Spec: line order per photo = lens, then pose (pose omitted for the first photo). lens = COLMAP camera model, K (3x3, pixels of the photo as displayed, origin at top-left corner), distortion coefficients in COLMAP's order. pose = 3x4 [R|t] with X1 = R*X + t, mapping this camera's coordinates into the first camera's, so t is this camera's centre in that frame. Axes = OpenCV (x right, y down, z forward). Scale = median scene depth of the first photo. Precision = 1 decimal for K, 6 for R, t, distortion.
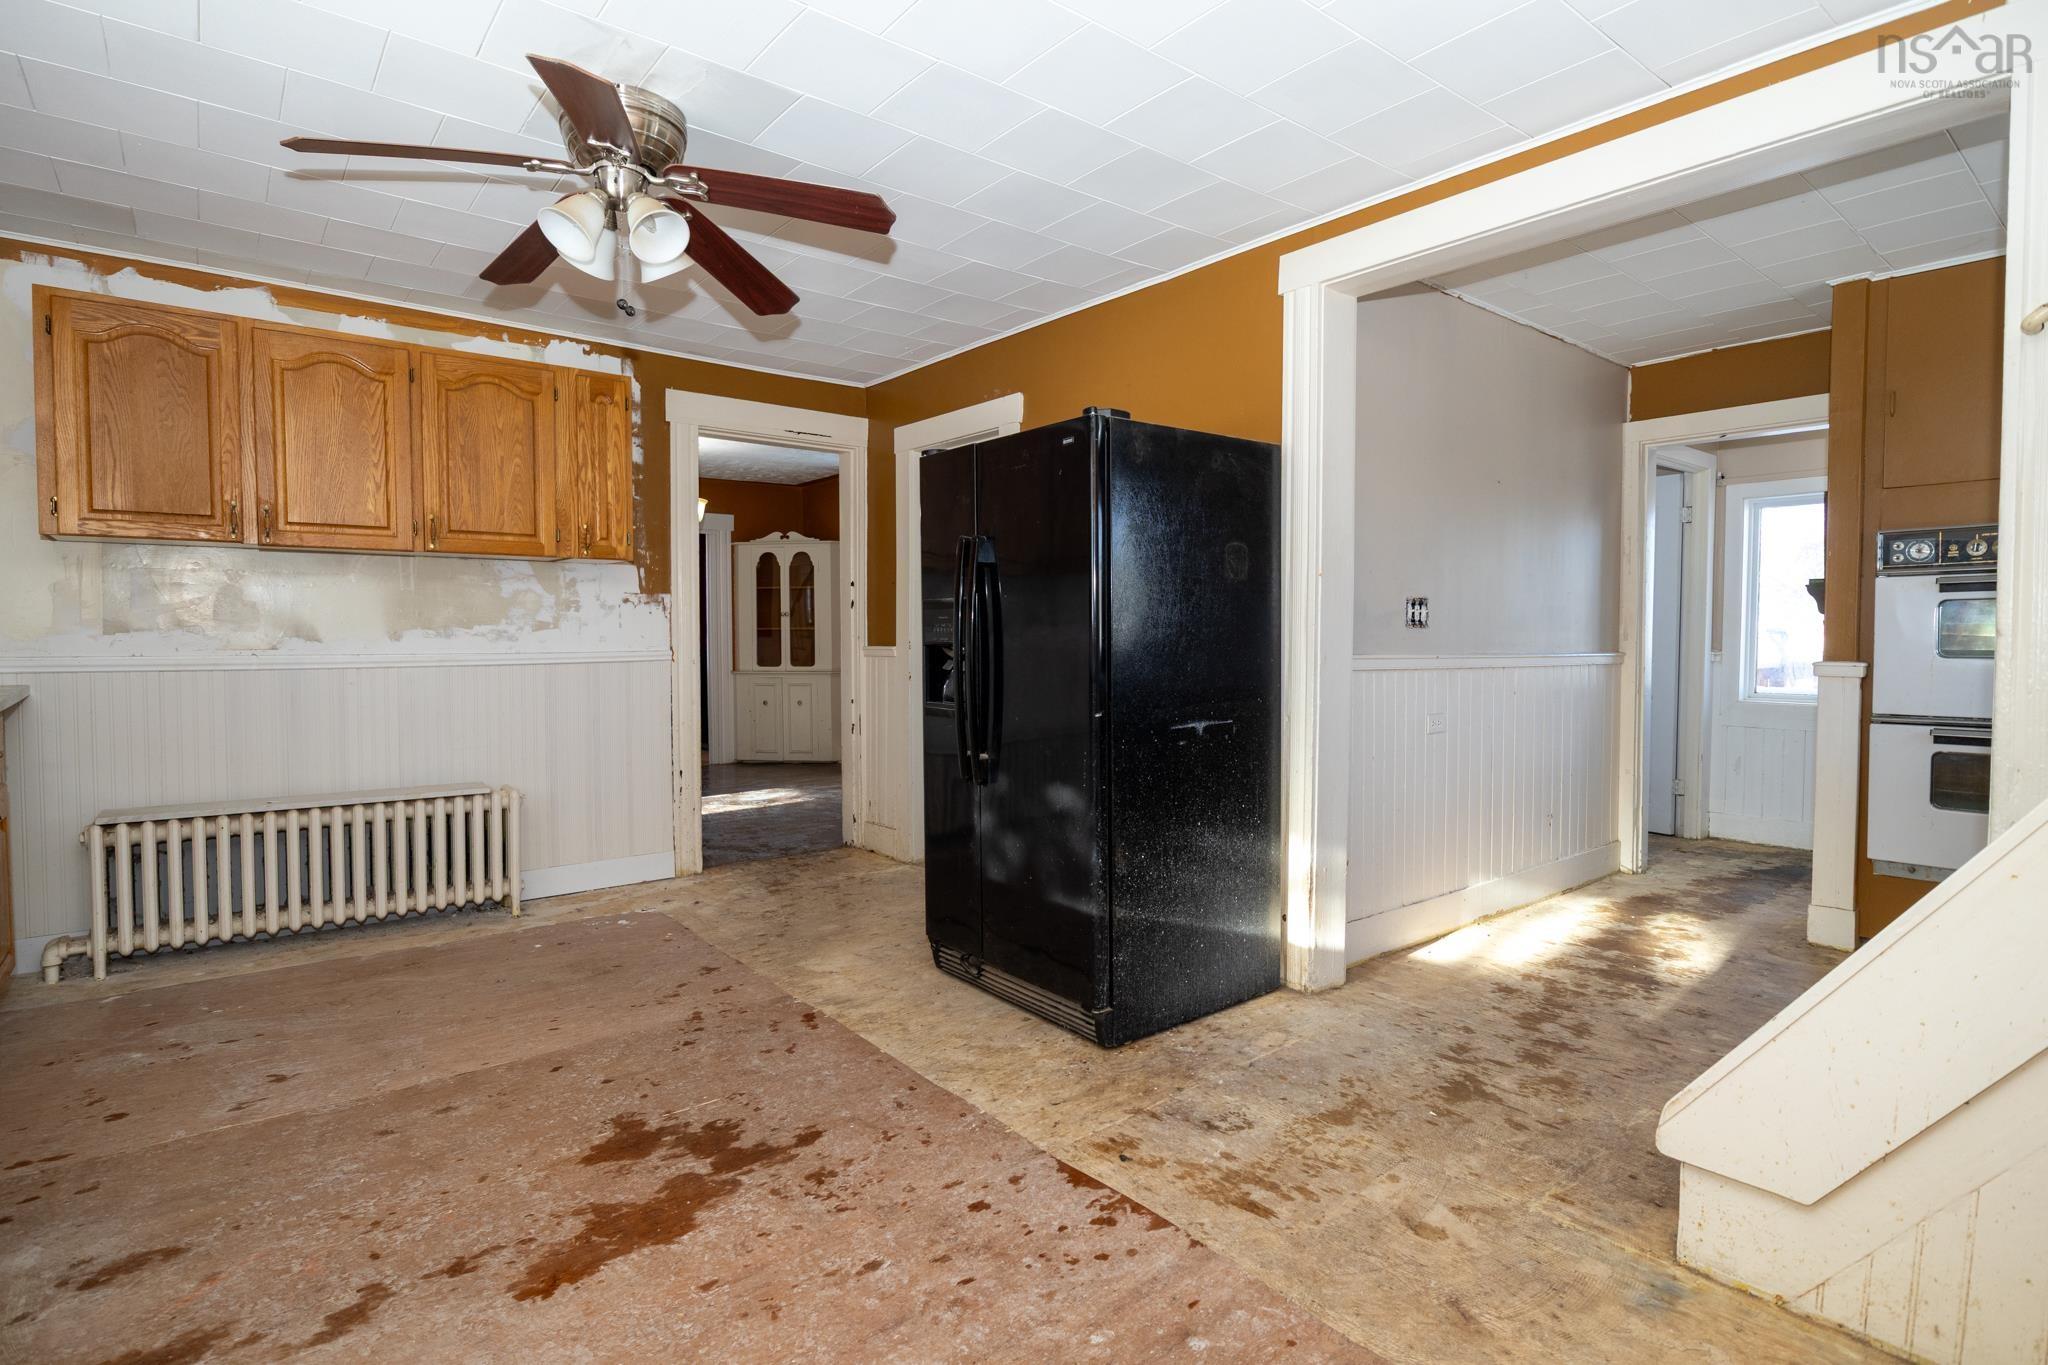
lens RADIAL K [[1025.1, 0, 1038.7], [0, 1025.1, 674.2], [0, 0, 1]] dist [-0.006931, -0.000737]
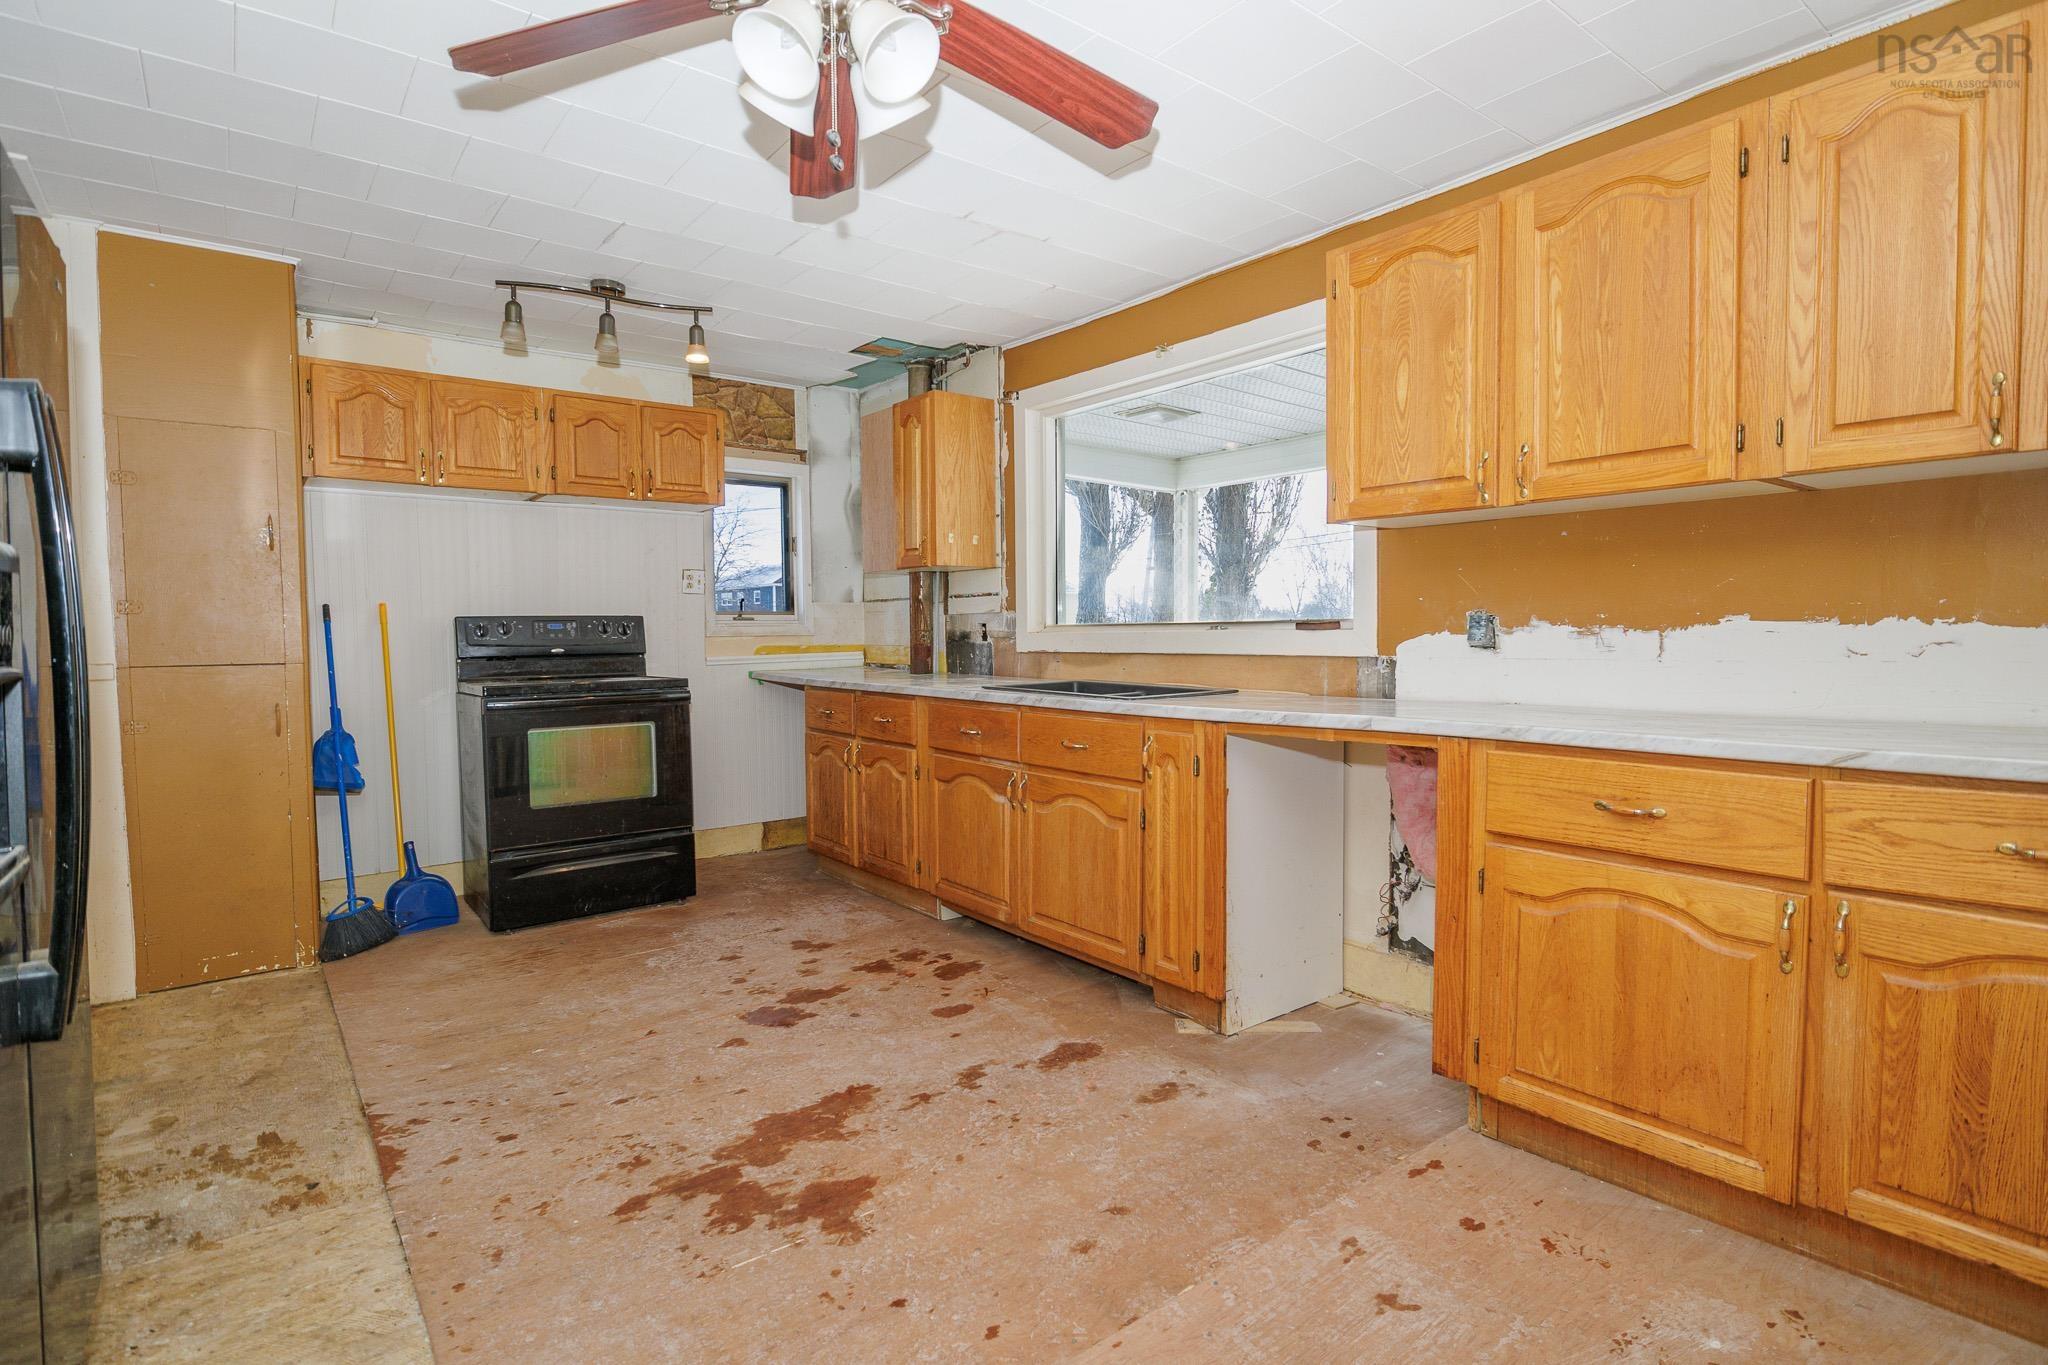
lens RADIAL K [[1025.1, 0, 1023.7], [0, 1025.1, 669.4], [0, 0, 1]] dist [-0.006931, -0.000737]
pose [[-0.999627, 0.004507, 0.026932, -0.633806], [0.006717, 0.996565, 0.082547, -0.084810], [-0.026467, 0.082697, -0.996223, 1.974064]]
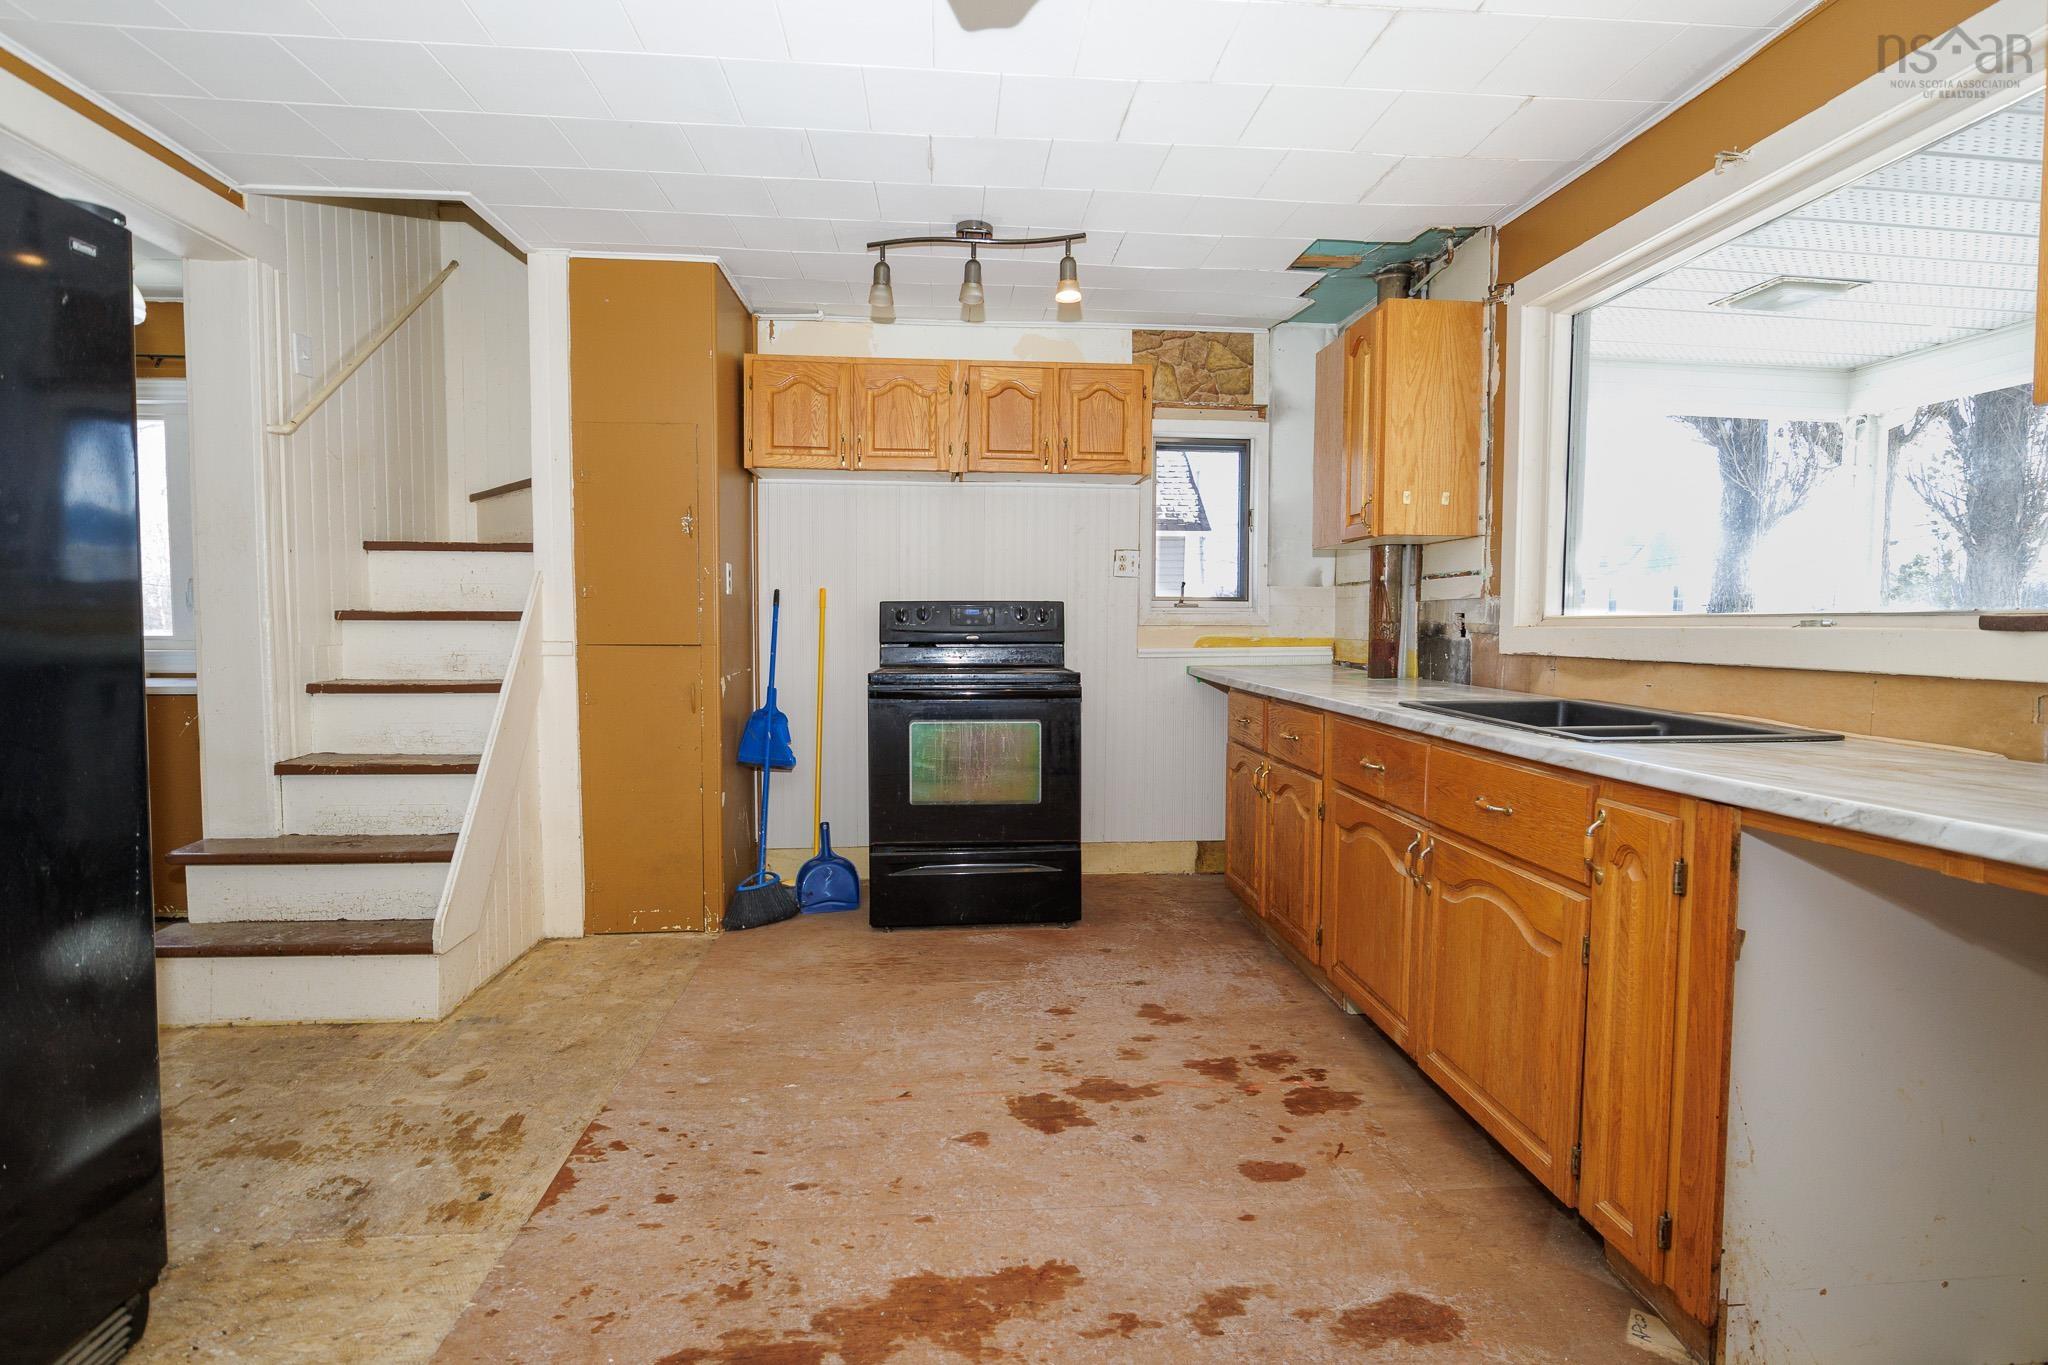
lens RADIAL K [[1025.1, 0, 1025.6], [0, 1025.1, 674.4], [0, 0, 1]] dist [-0.006931, -0.000737]
pose [[-0.821500, -0.036605, 0.569032, -0.846409], [0.018408, 0.995715, 0.090628, -0.064963], [-0.569911, 0.084926, -0.817306, 1.491131]]
